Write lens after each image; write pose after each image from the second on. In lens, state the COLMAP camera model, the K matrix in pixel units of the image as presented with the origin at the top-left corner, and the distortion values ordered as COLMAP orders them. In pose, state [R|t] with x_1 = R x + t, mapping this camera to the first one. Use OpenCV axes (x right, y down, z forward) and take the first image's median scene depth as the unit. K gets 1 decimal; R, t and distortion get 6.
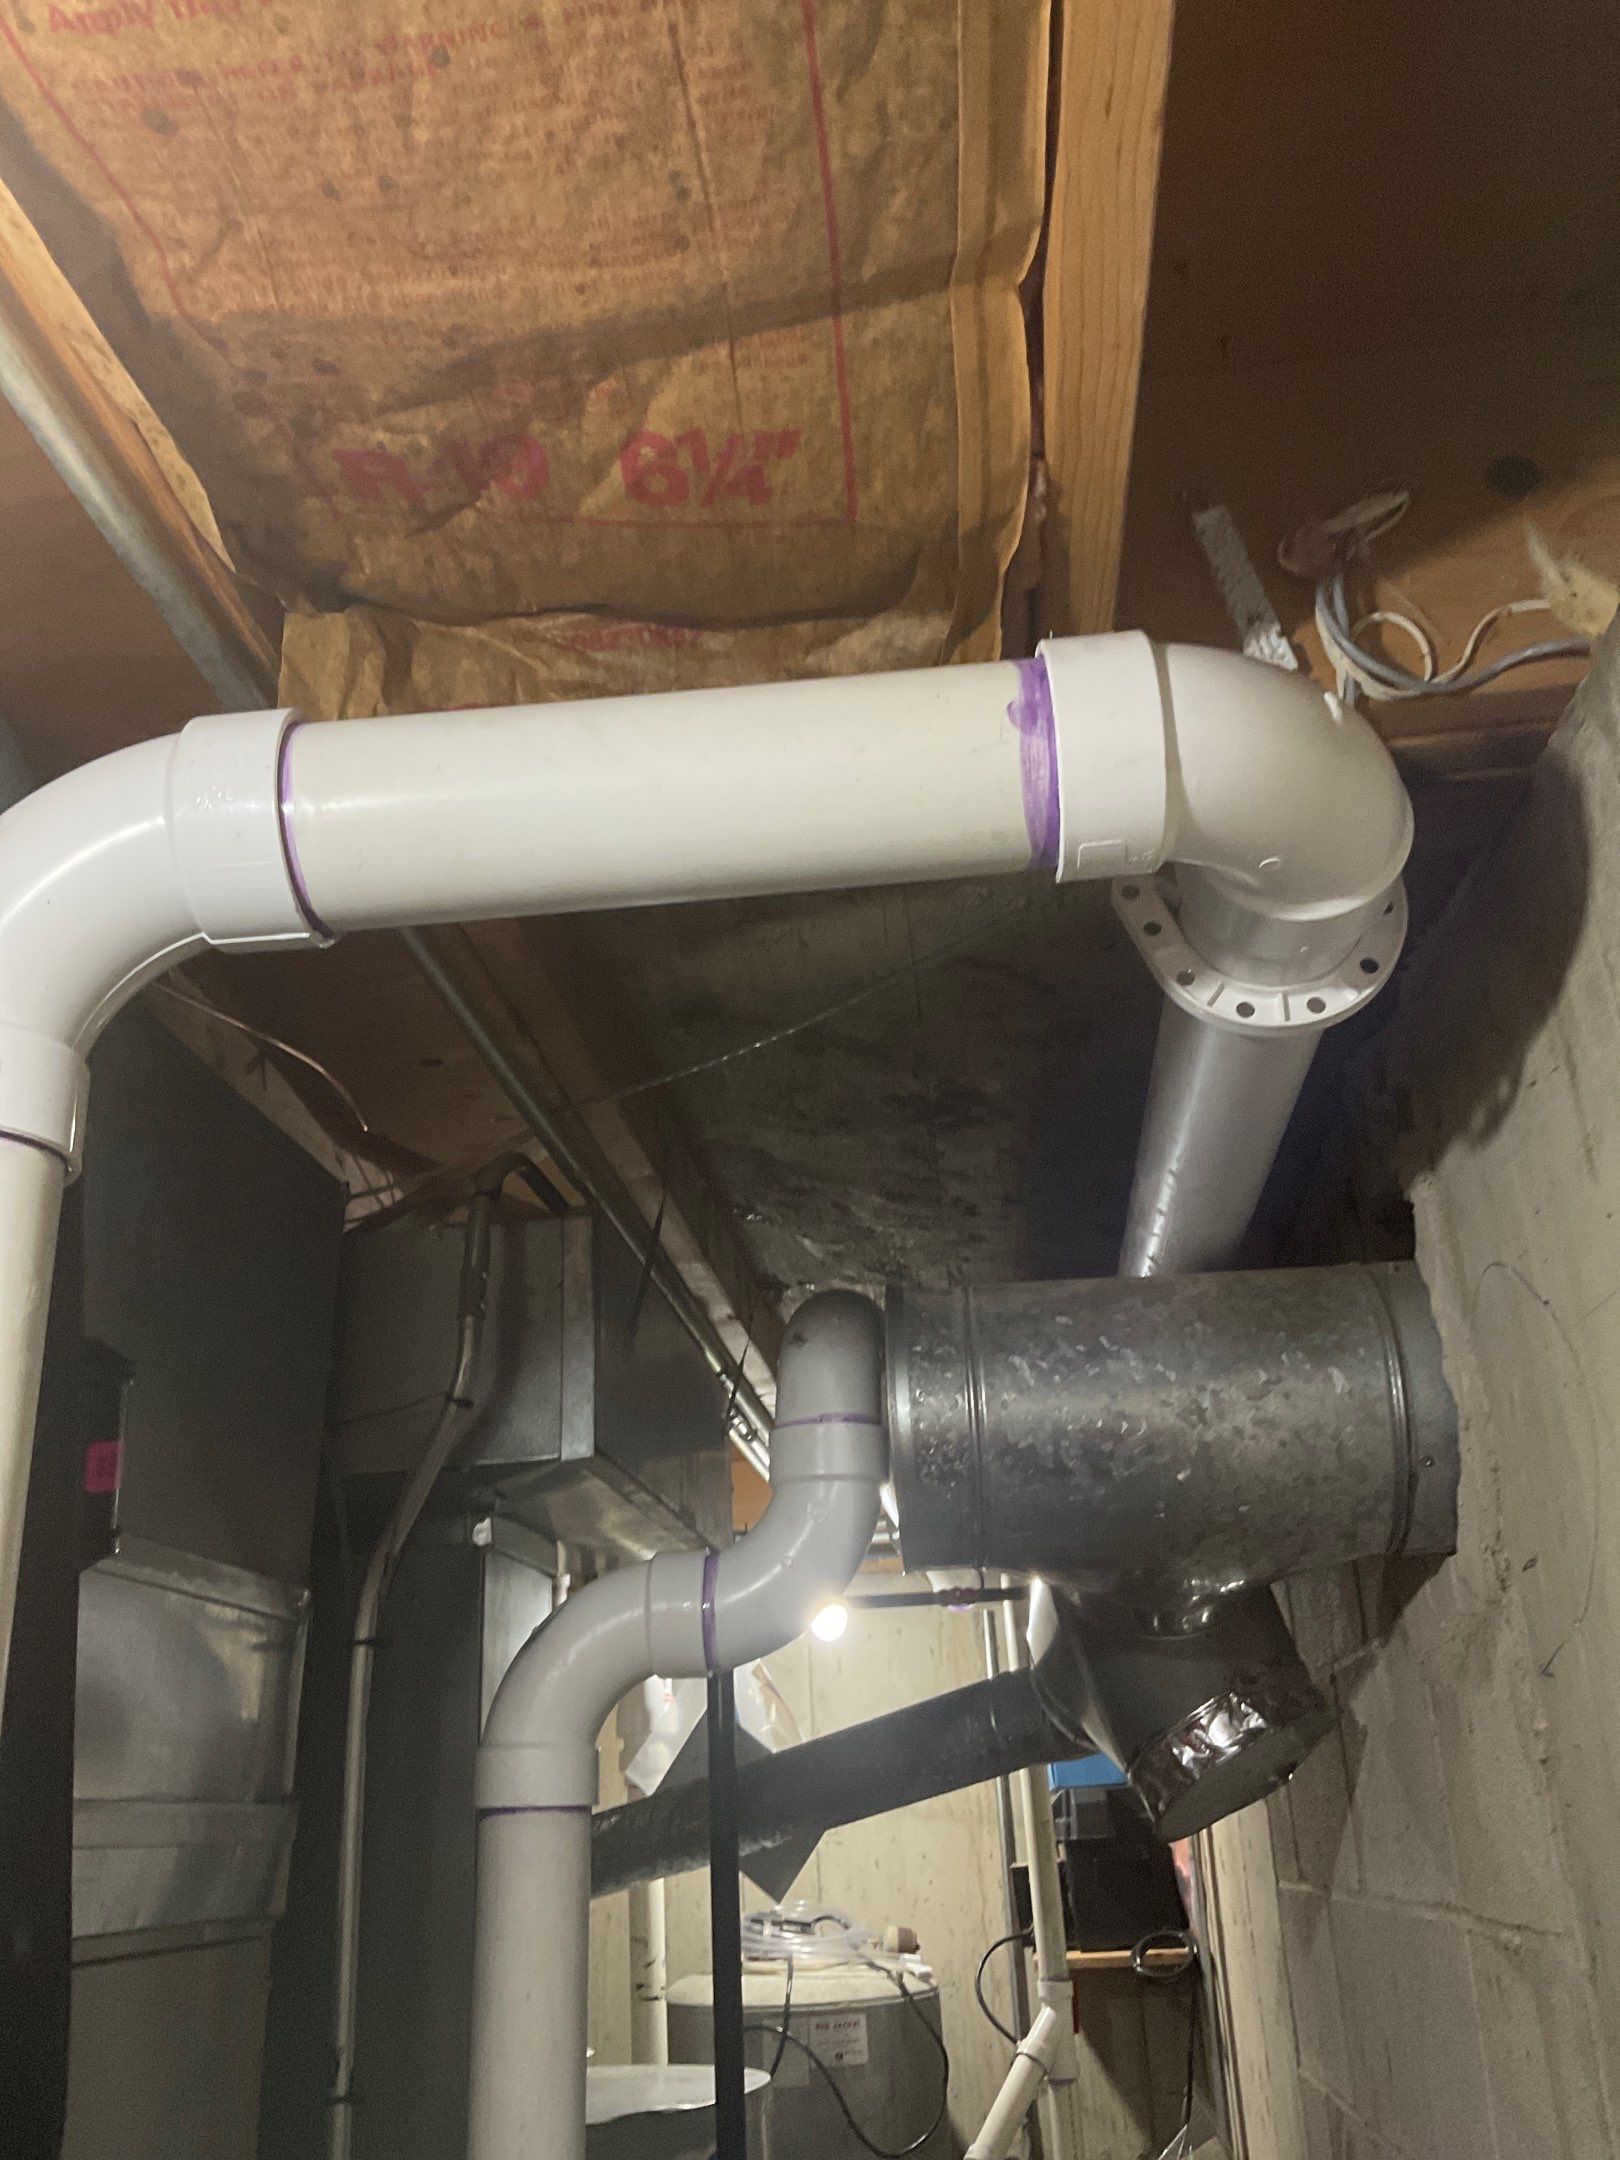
lens RADIAL K [[1774.6, 0, 807.9], [0, 1774.6, 1062.9], [0, 0, 1]] dist [0.112612, -0.225406]
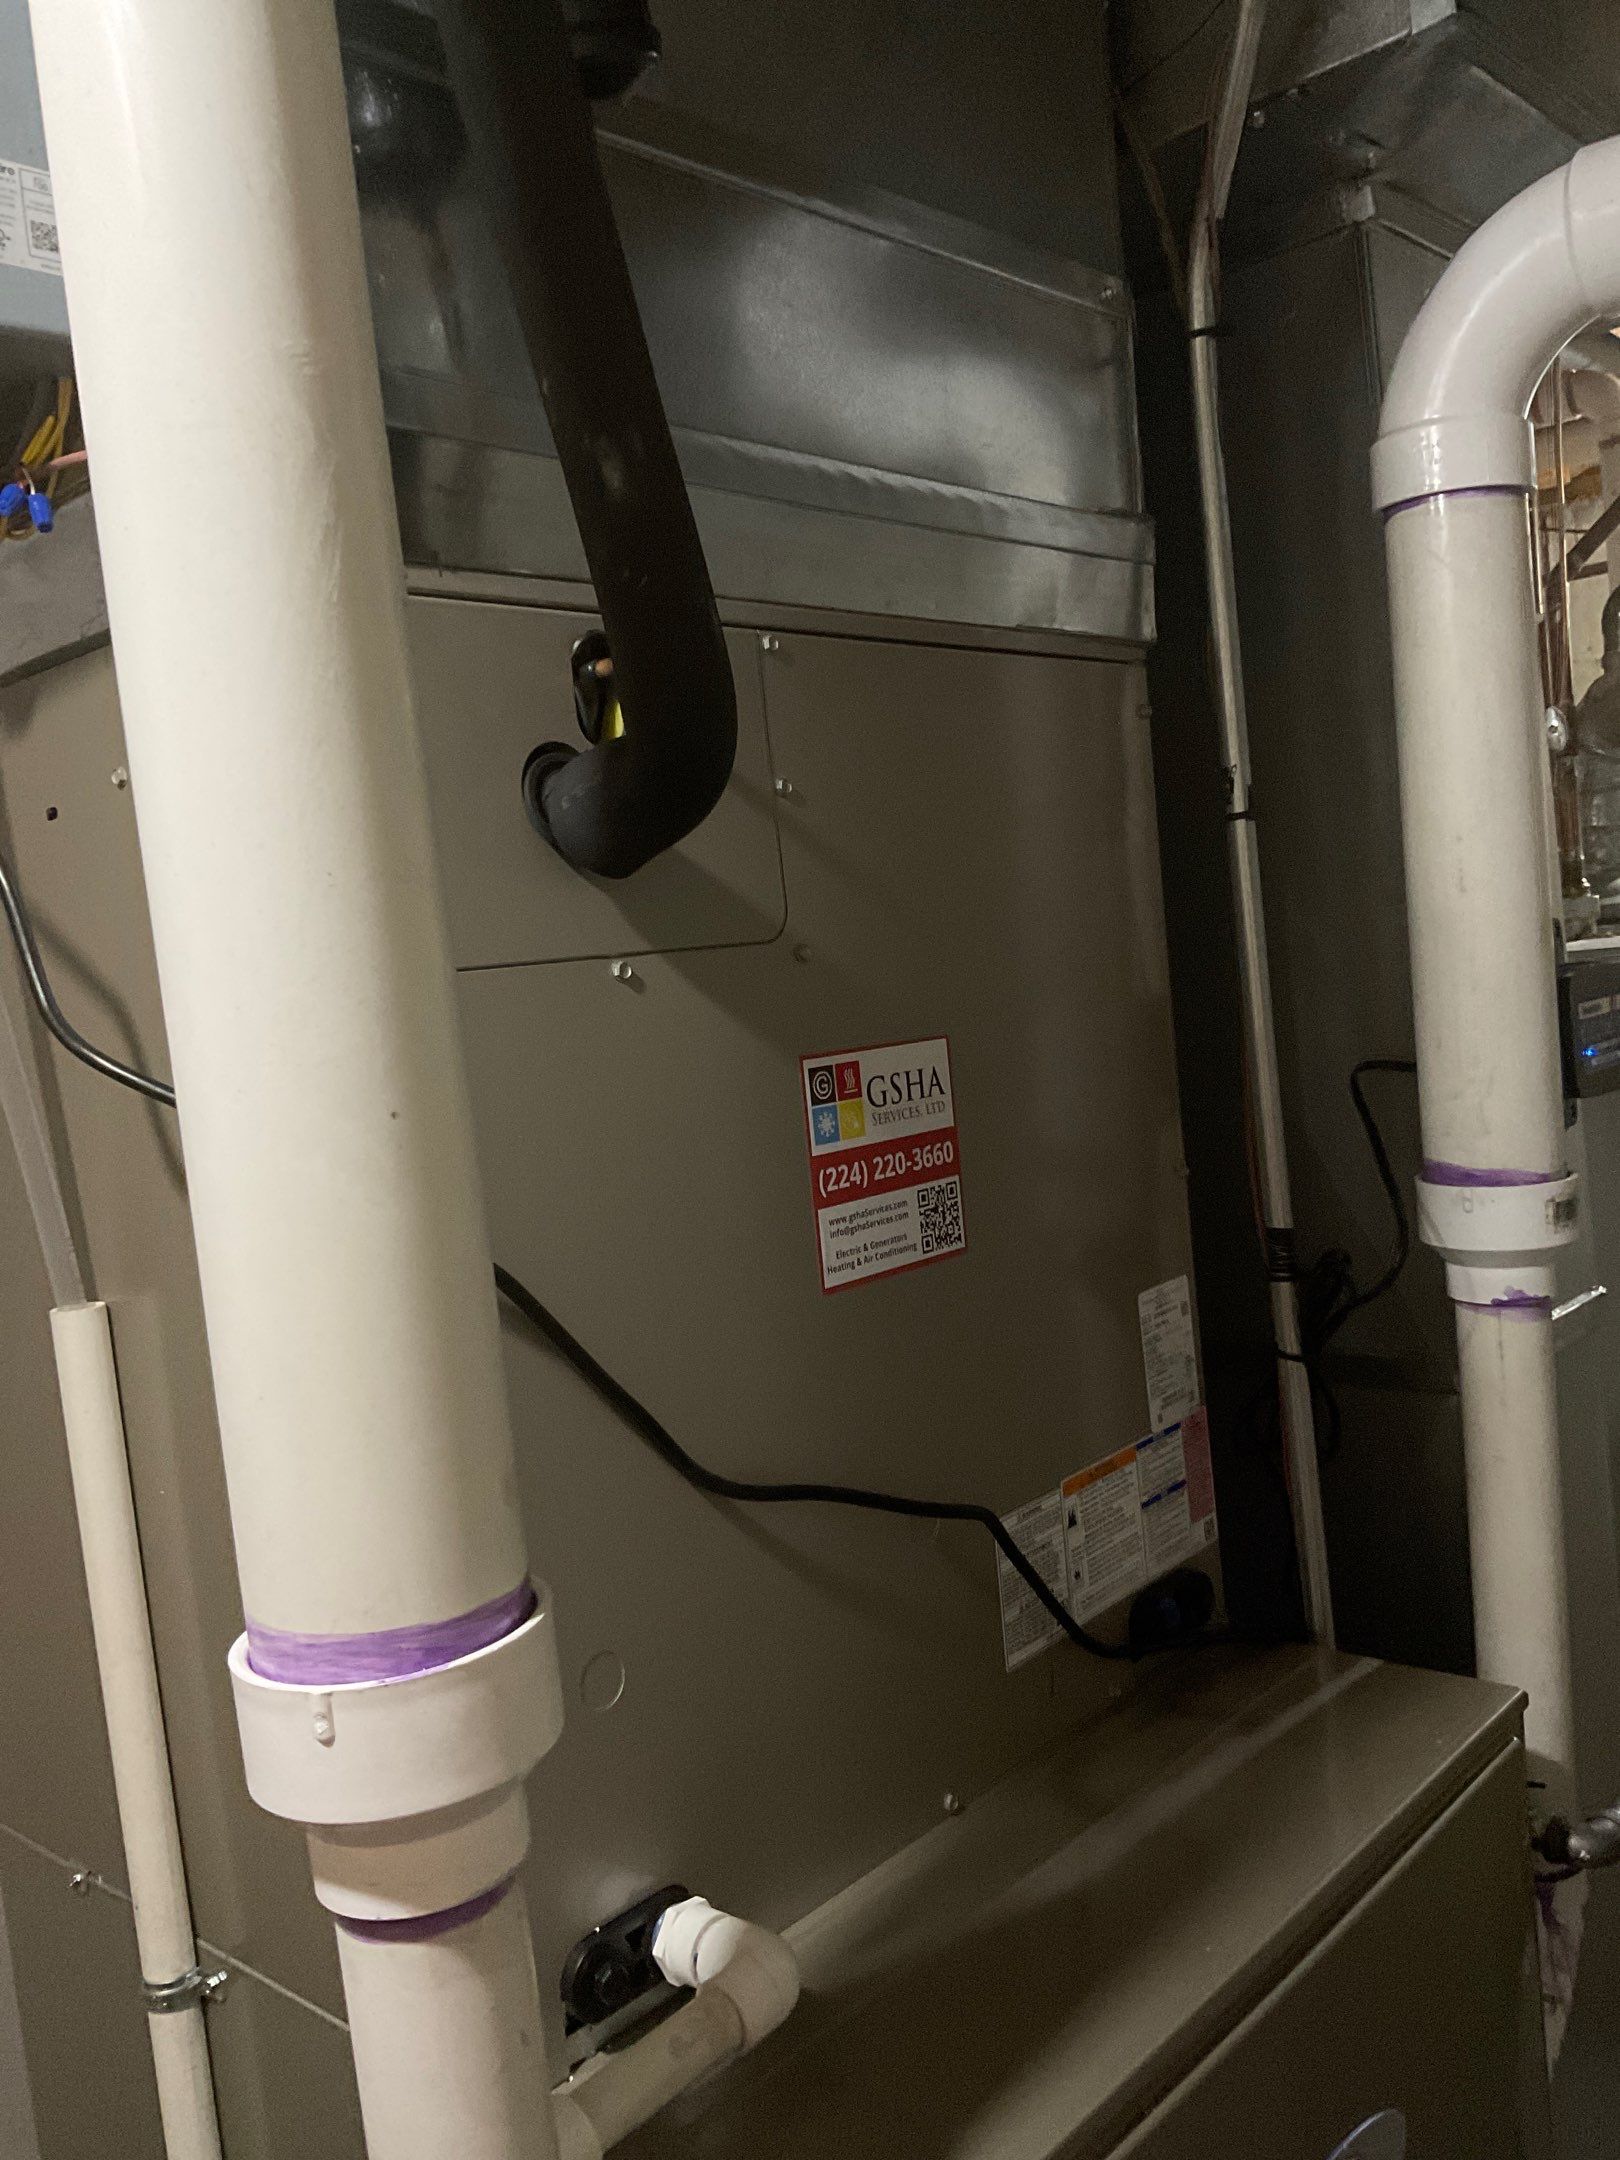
lens RADIAL K [[1774.6, 0, 807.9], [0, 1774.6, 1062.9], [0, 0, 1]] dist [0.112612, -0.225406]
pose [[0.804776, -0.005875, -0.593549, 0.072828], [0.291151, 0.875304, 0.386100, 0.181031], [0.517268, -0.483537, 0.706135, 0.115242]]
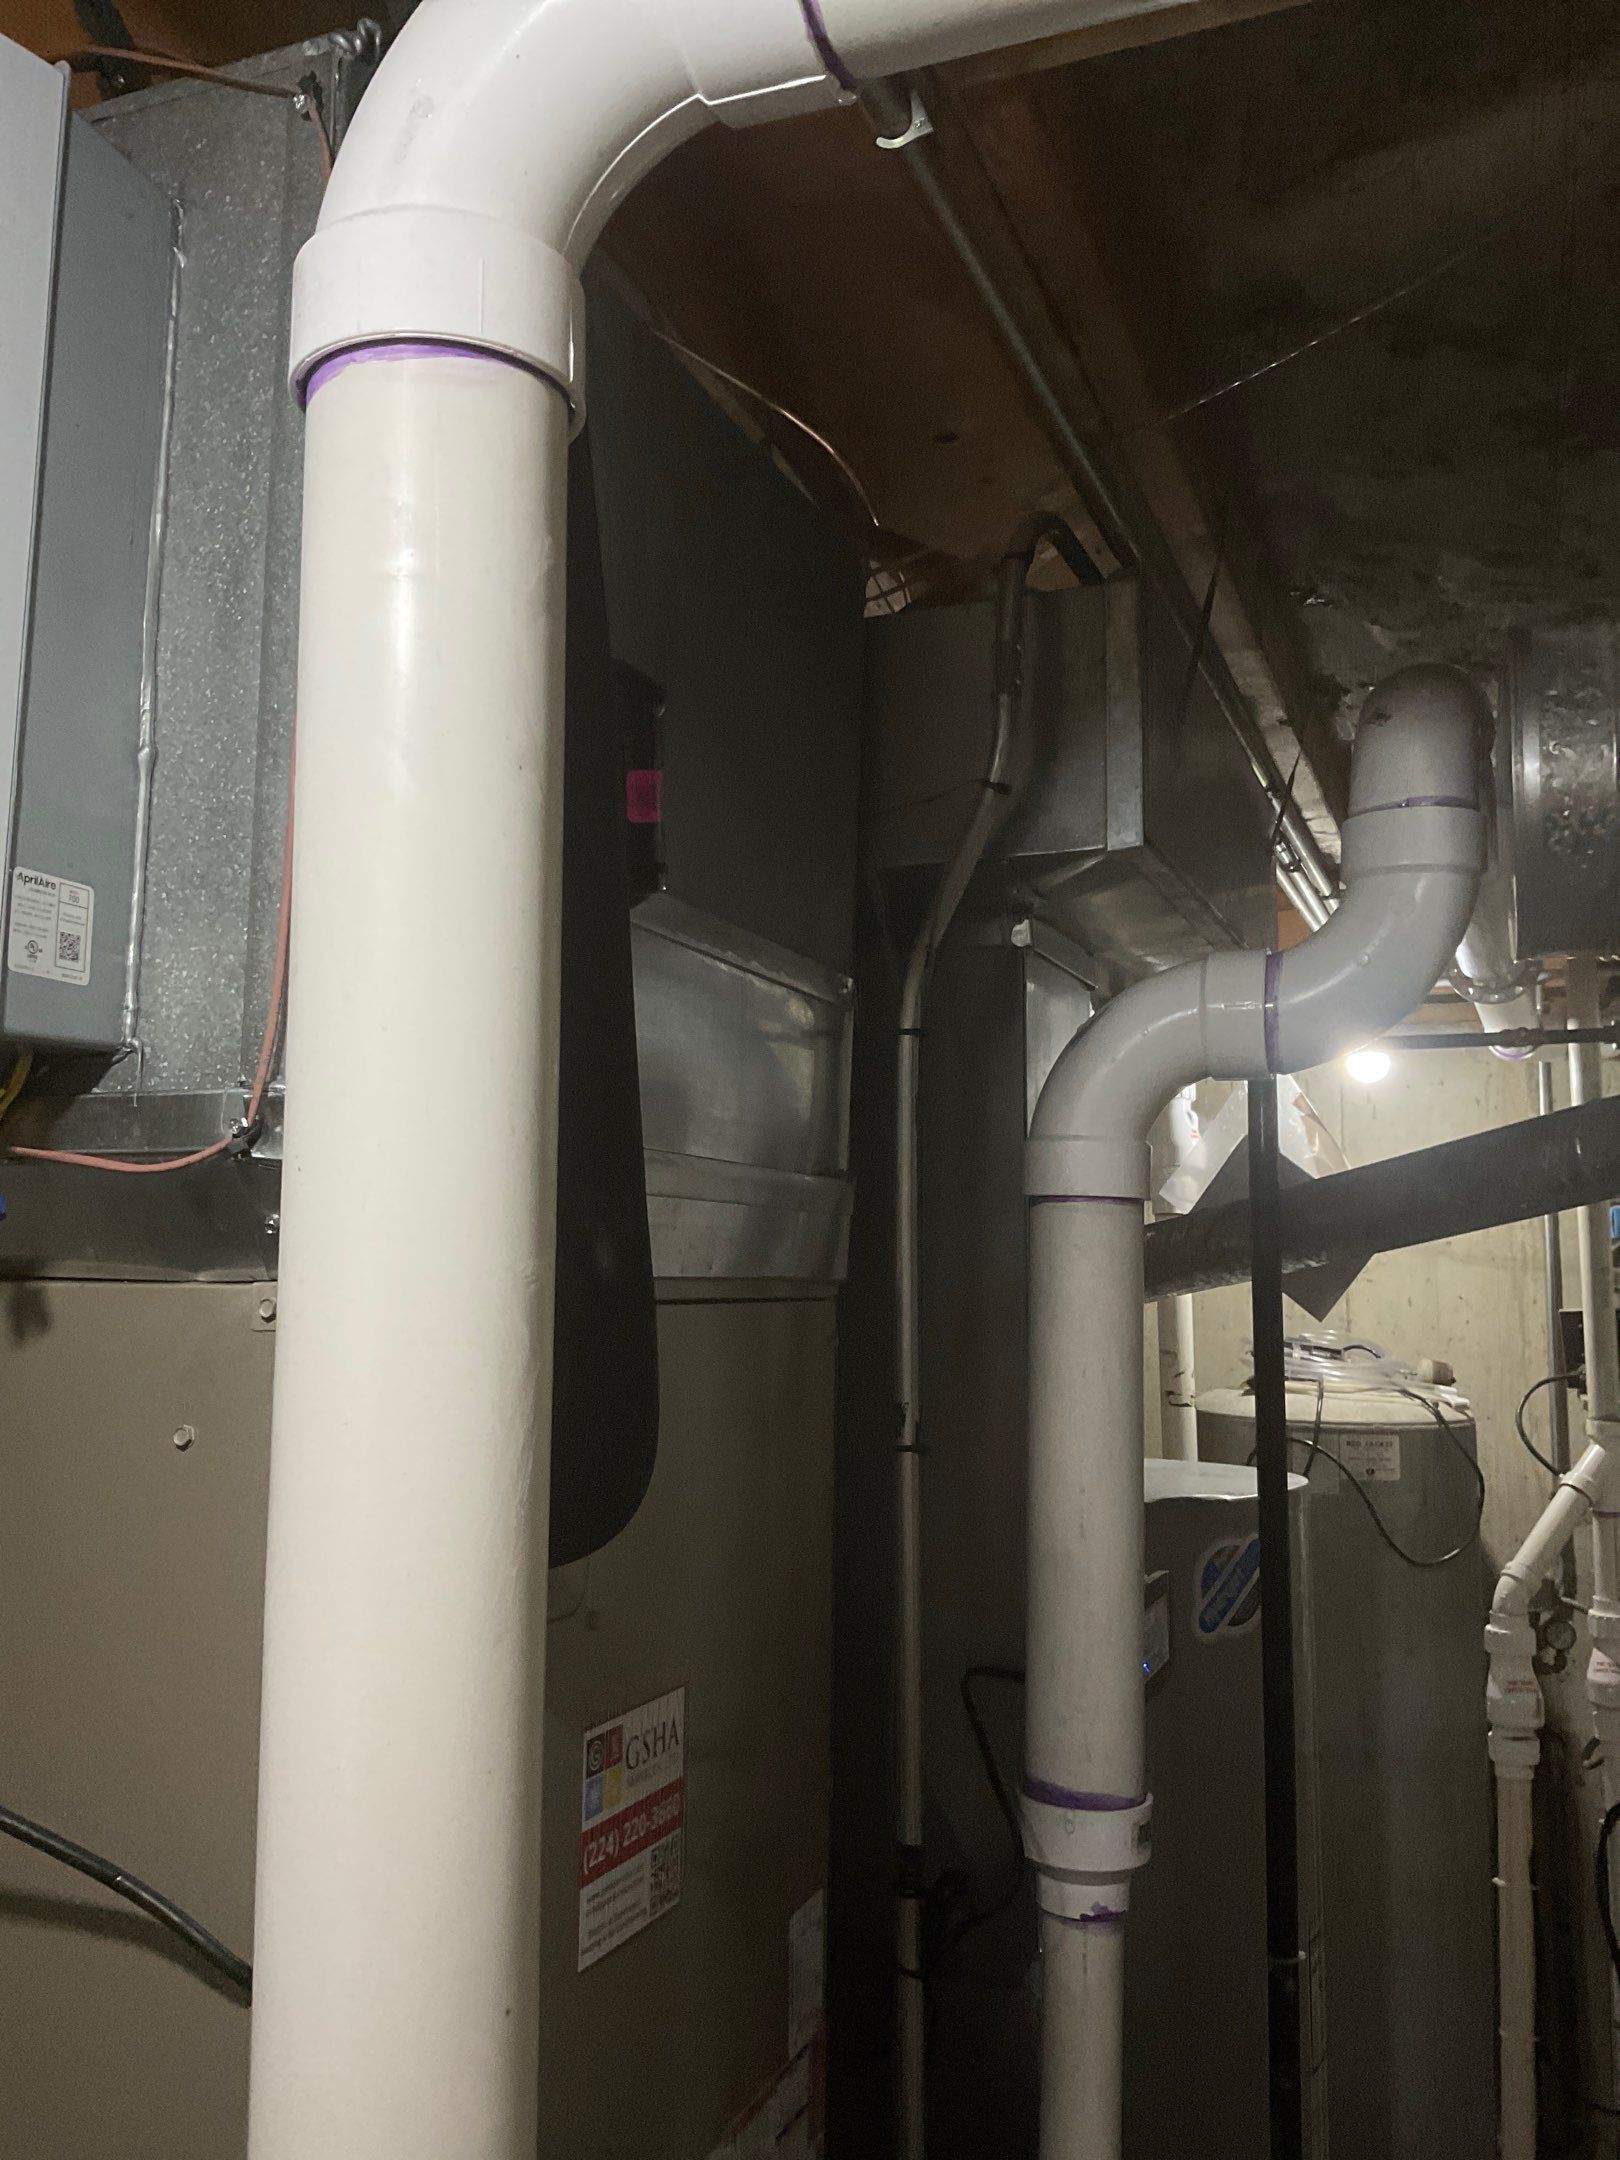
lens RADIAL K [[1774.6, 0, 807.9], [0, 1774.6, 1062.9], [0, 0, 1]] dist [0.112612, -0.225406]
pose [[0.962087, 0.019406, -0.272051, -0.026779], [0.057940, 0.960157, 0.273390, 0.052276], [0.266517, -0.278787, 0.922630, 0.063873]]
